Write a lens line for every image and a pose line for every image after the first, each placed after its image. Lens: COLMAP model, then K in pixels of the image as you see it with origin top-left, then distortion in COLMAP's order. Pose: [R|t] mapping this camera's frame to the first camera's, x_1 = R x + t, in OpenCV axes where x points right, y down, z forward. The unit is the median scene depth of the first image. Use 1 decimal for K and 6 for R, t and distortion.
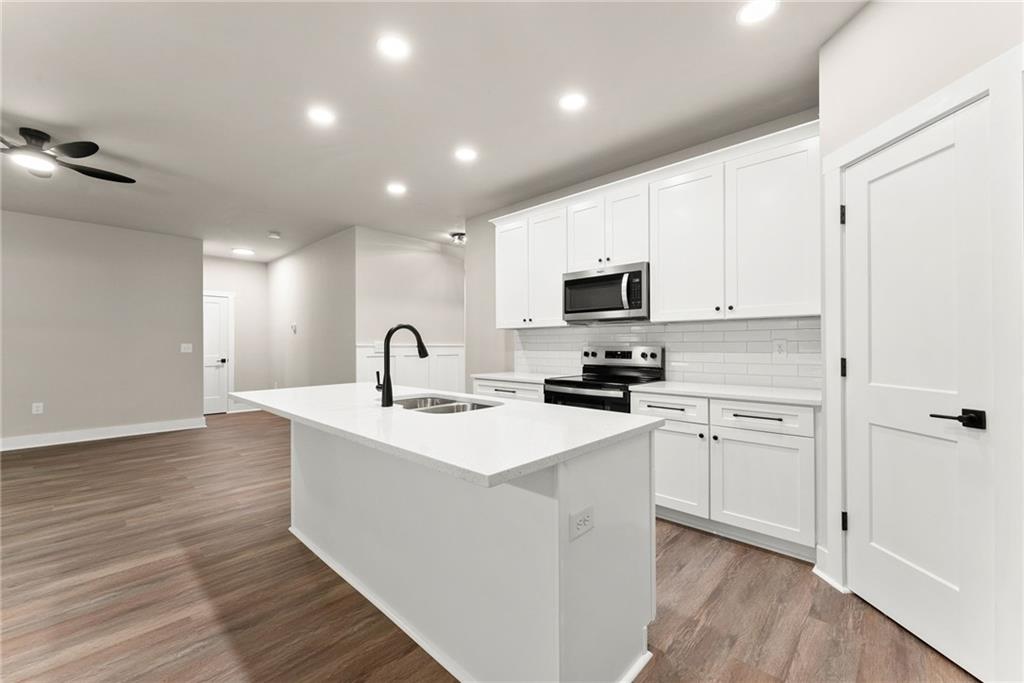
lens RADIAL K [[413.3, 0, 516.5], [0, 413.3, 343.1], [0, 0, 1]] dist [-0.000659, -0.000171]
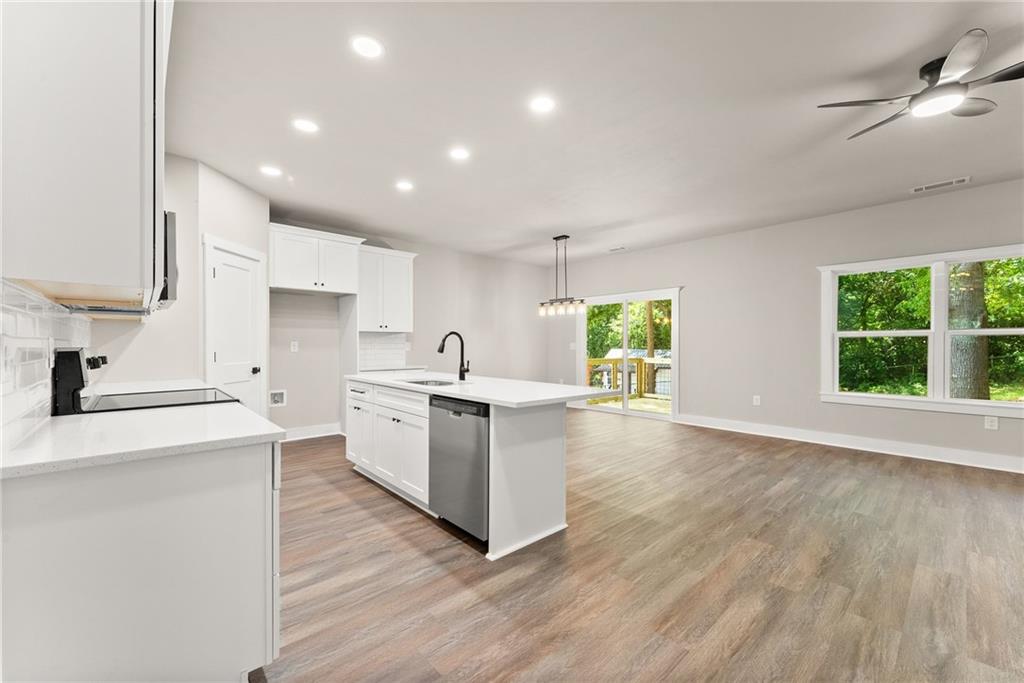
lens RADIAL K [[410.8, 0, 512.6], [0, 410.8, 343.6], [0, 0, 1]] dist [-0.000085, 0.000070]
pose [[-0.996704, 0.001422, 0.081116, -0.394991], [0.000781, 0.999968, -0.007937, 0.007861], [-0.081124, -0.007847, -0.996673, 1.602385]]
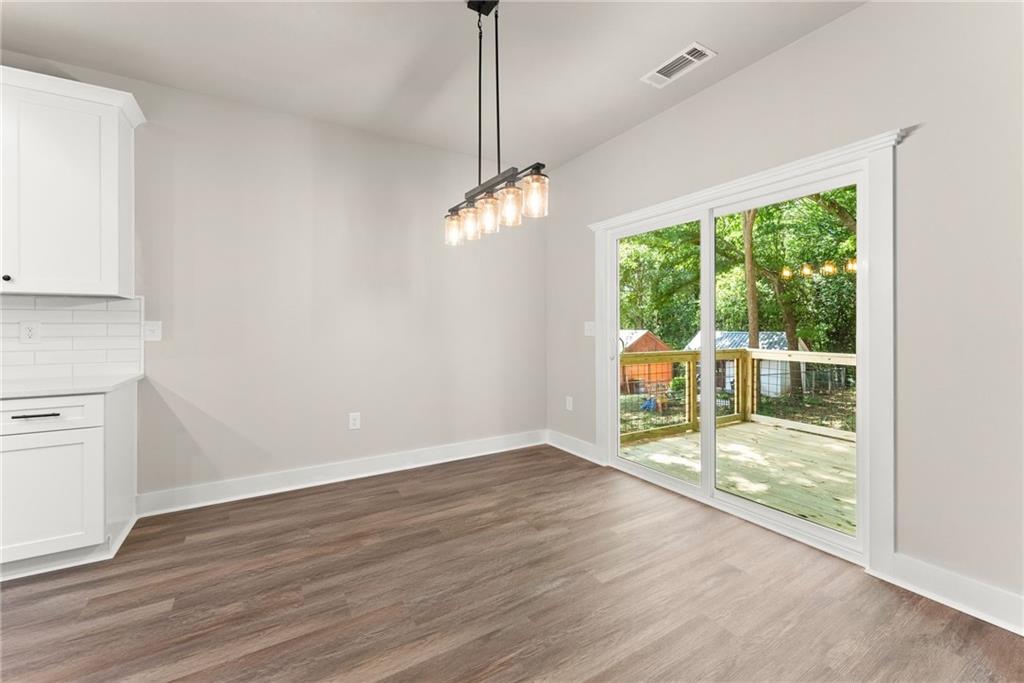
lens RADIAL K [[414.2, 0, 510.1], [0, 414.2, 325.7], [0, 0, 1]] dist [-0.001237, 0.000042]
pose [[-0.961065, 0.005298, 0.276273, -0.645201], [0.003420, 0.999968, -0.007278, 0.004831], [-0.276302, -0.006049, -0.961052, 0.374689]]
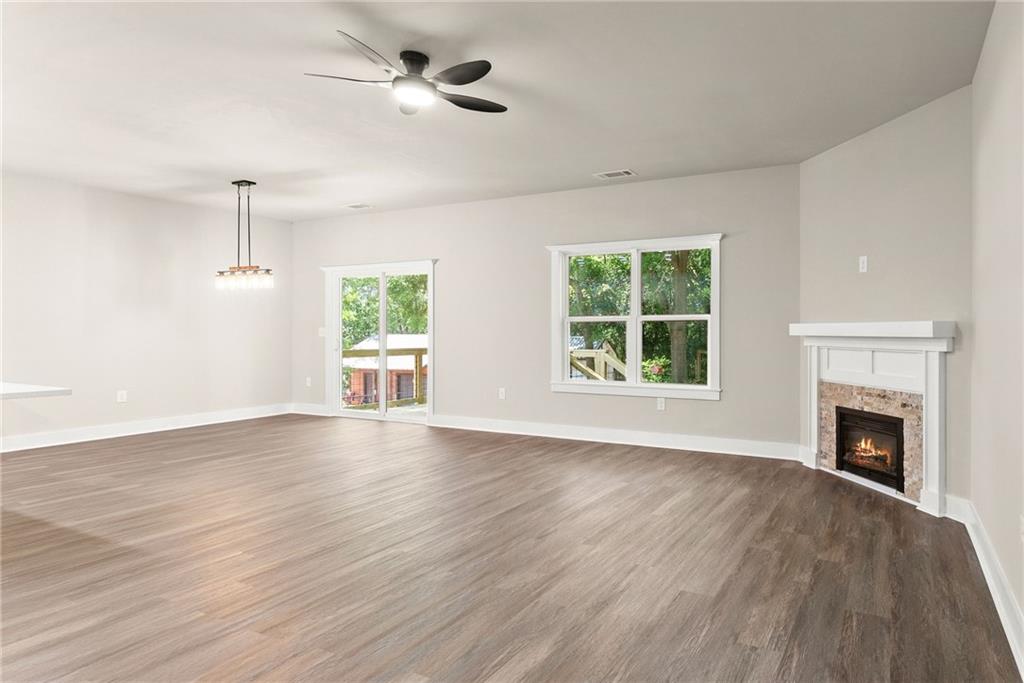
lens RADIAL K [[541.3, 0, 660.9], [0, 541.3, 329.1], [0, 0, 1]] dist [0.001790, 0.000336]
pose [[-0.941251, -0.000590, -0.337708, -1.110580], [0.001668, 0.999978, -0.006396, 0.009748], [0.337705, -0.006583, -0.941229, 1.864488]]
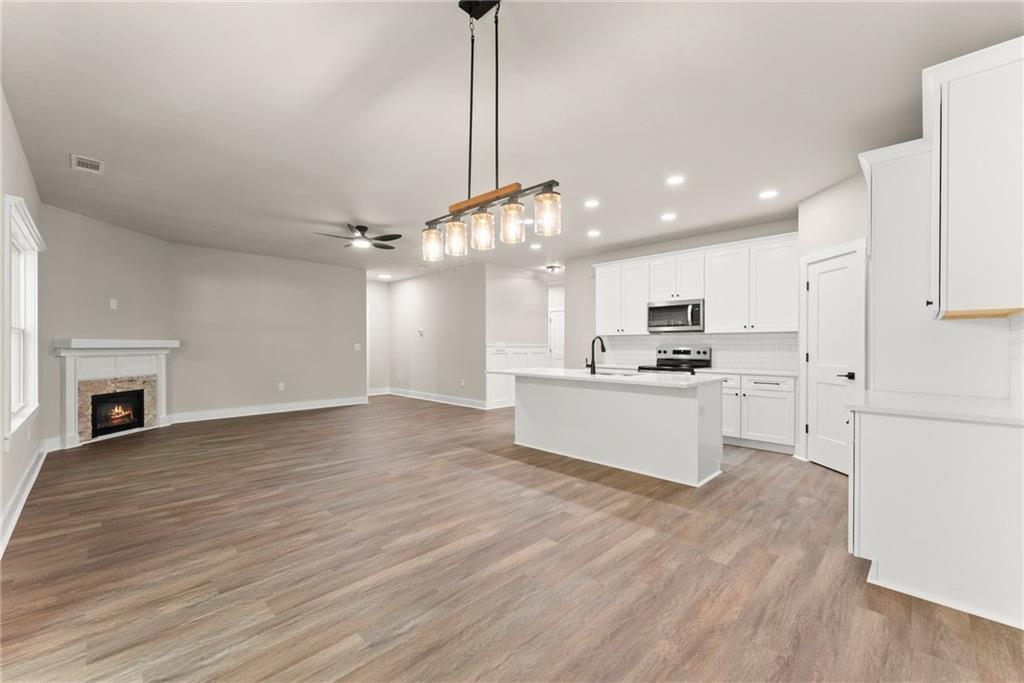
lens RADIAL K [[415.5, 0, 513.2], [0, 415.5, 346.2], [0, 0, 1]] dist [-0.000861, -0.000415]
pose [[0.999681, 0.004705, -0.024795, -0.405130], [-0.004532, 0.999965, 0.007007, -0.004925], [0.024827, -0.006892, 0.999668, -0.709275]]
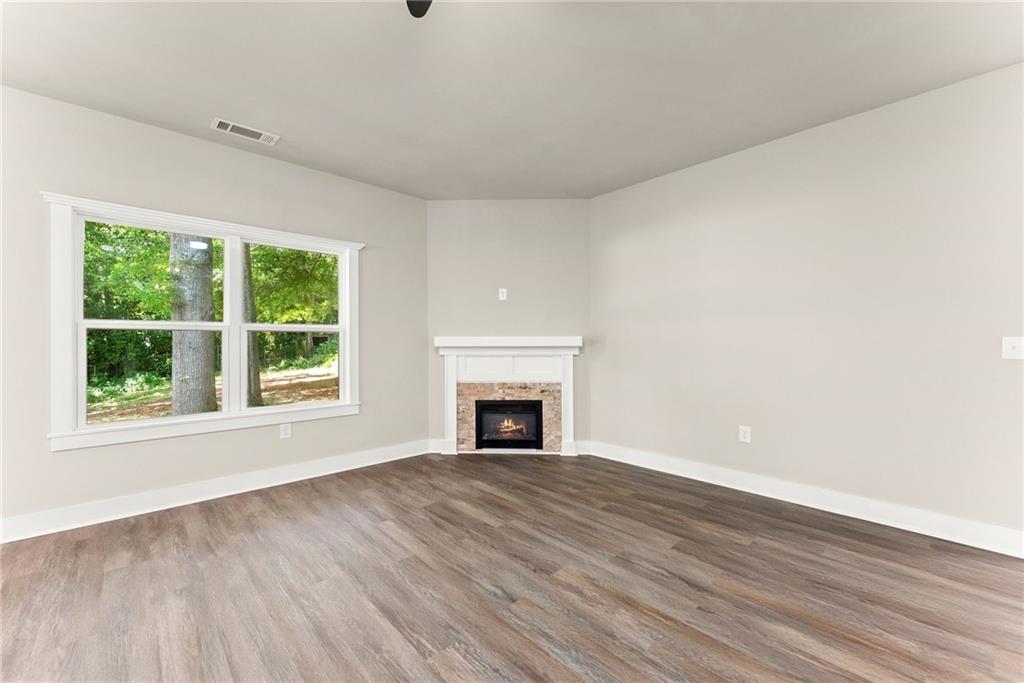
lens RADIAL K [[410.8, 0, 512.6], [0, 410.8, 343.6], [0, 0, 1]] dist [-0.000085, 0.000070]
pose [[-0.066352, 0.004048, -0.997788, -0.667248], [0.006356, 0.999973, 0.003635, 0.005919], [0.997776, -0.006101, -0.066376, 0.959780]]
